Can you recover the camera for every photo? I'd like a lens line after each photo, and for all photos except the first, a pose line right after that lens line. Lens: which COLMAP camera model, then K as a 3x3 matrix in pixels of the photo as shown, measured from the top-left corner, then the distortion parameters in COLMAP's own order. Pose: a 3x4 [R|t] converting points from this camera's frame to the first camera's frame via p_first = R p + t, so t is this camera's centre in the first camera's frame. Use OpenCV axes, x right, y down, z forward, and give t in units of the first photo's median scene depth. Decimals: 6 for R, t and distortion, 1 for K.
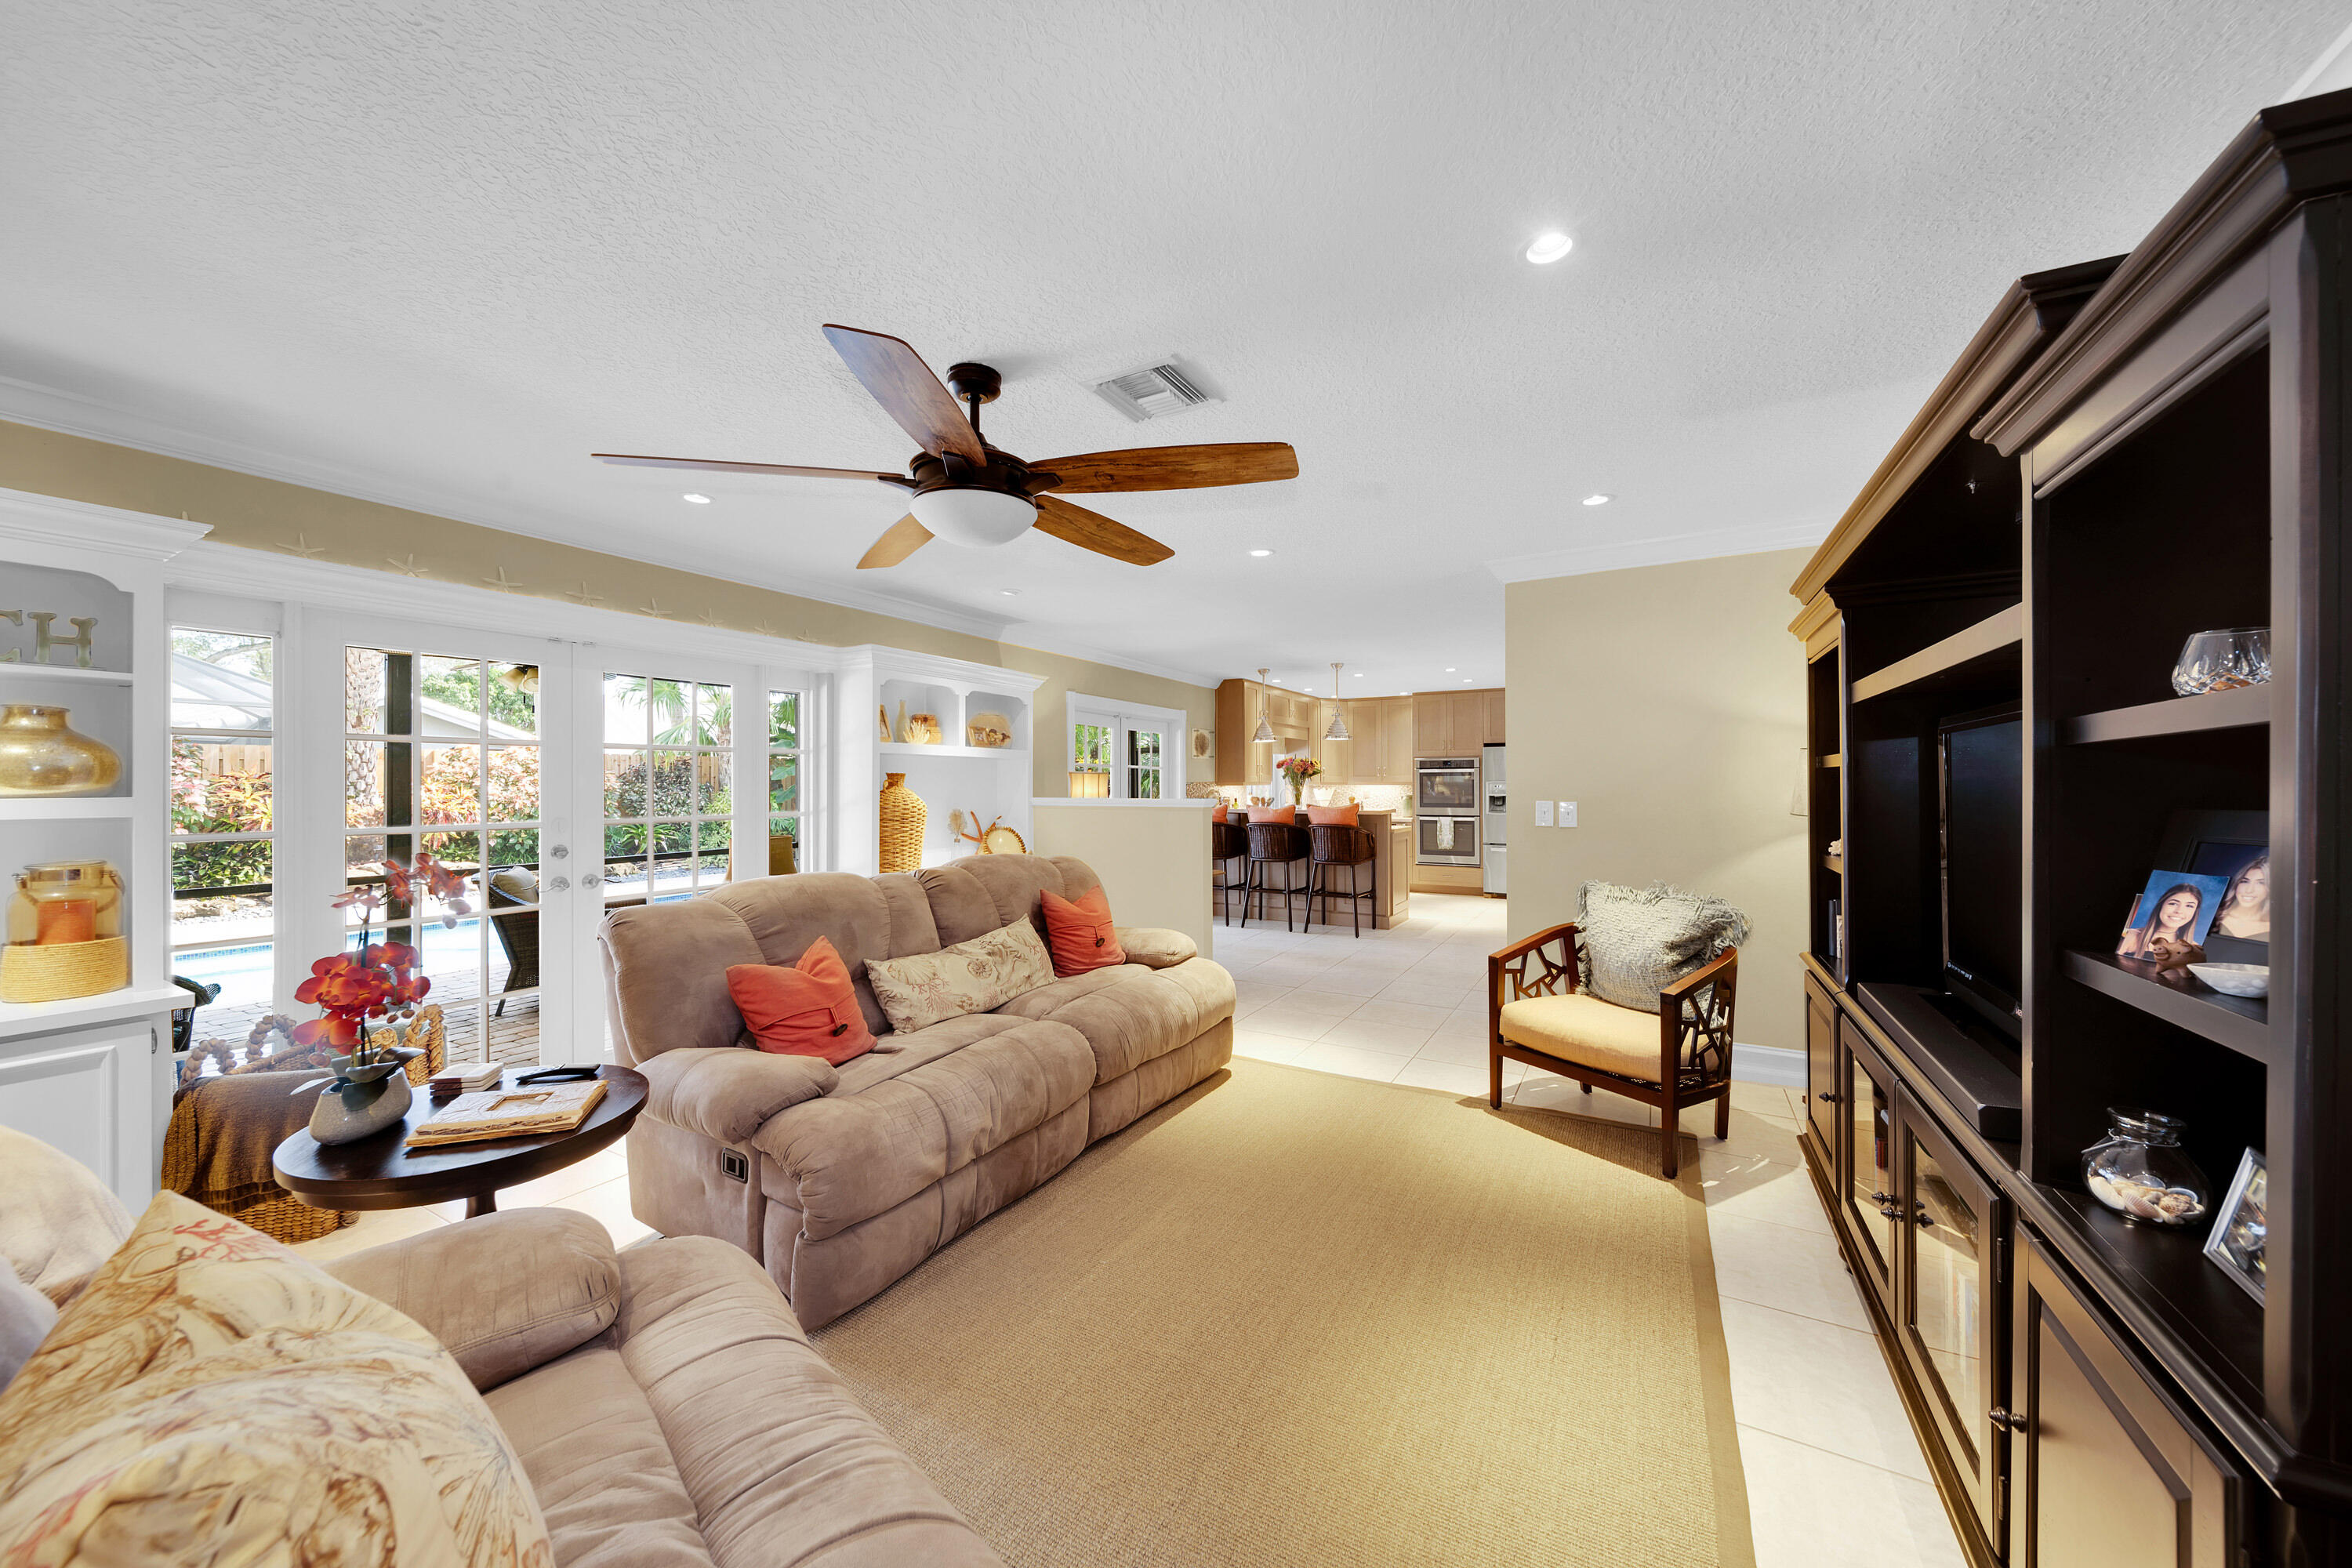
lens RADIAL K [[844.6, 0, 1176.0], [0, 844.6, 784.0], [0, 0, 1]] dist [-0.001914, -0.000244]
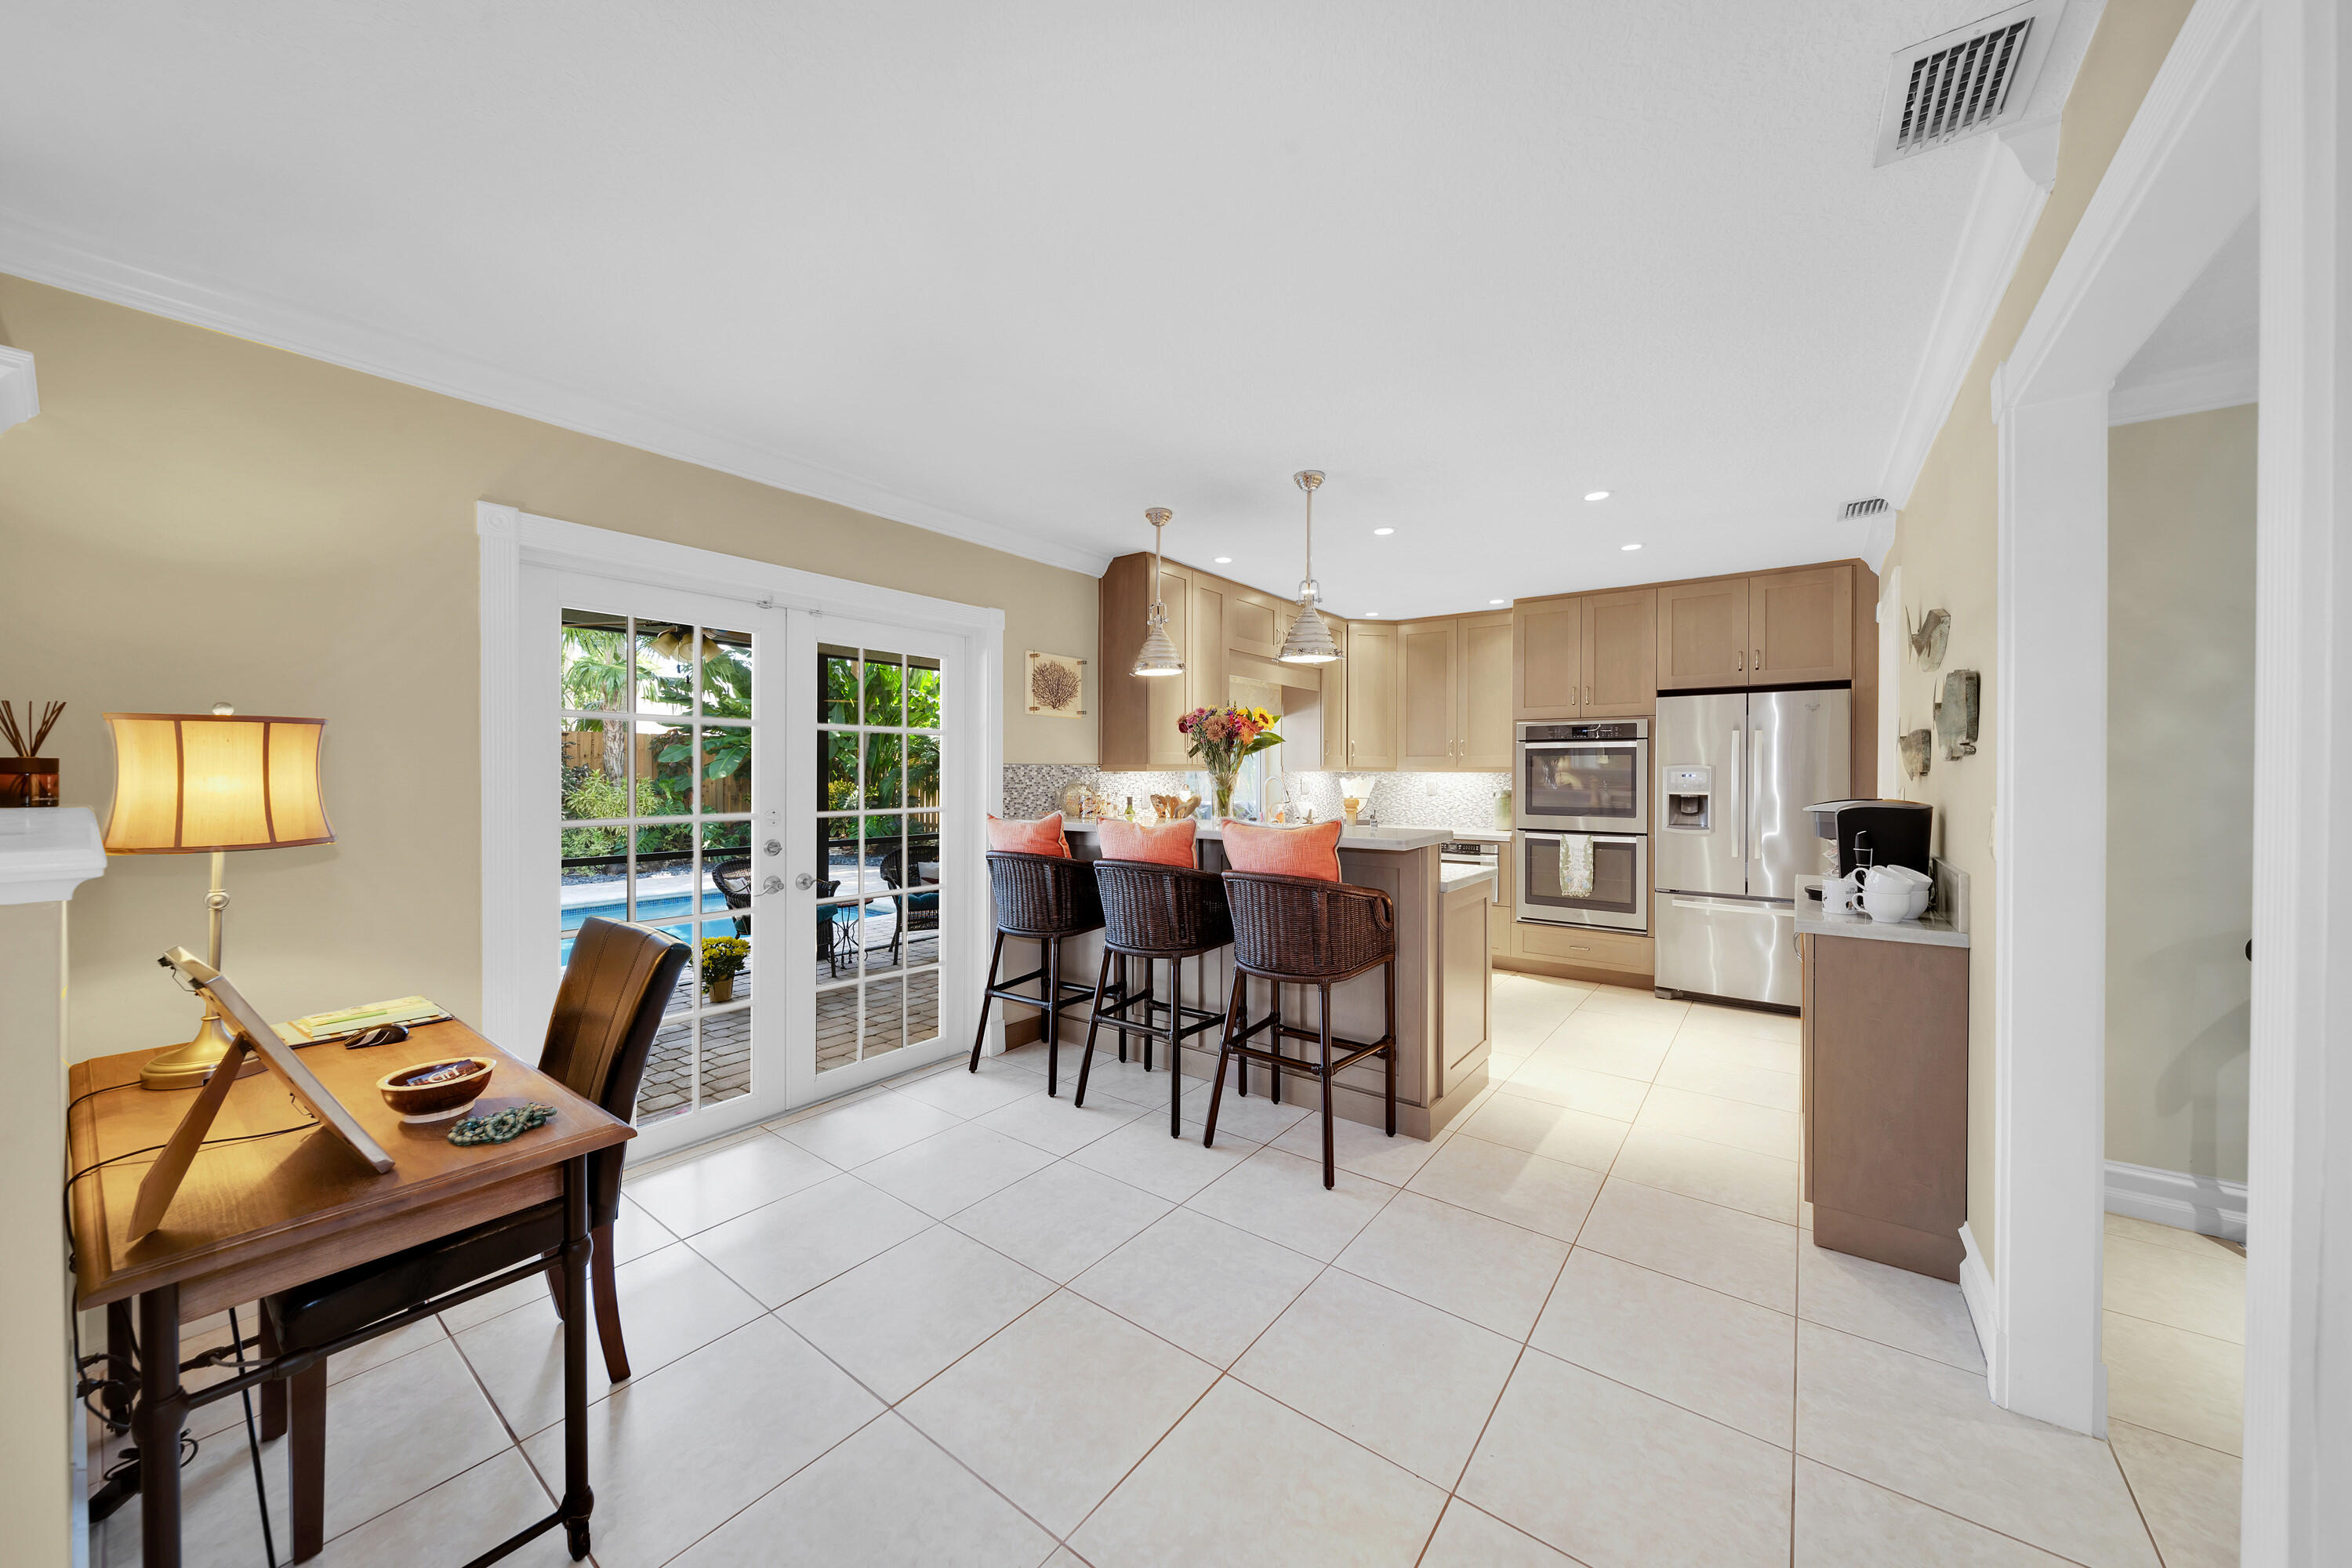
lens RADIAL K [[924.8, 0, 1176.0], [0, 924.8, 784.0], [0, 0, 1]] dist [-0.000582, -0.000073]
pose [[0.995572, 0.001892, -0.093987, 0.131632], [-0.000730, 0.999923, 0.012401, 0.001641], [0.094003, -0.012278, 0.995496, 0.424444]]
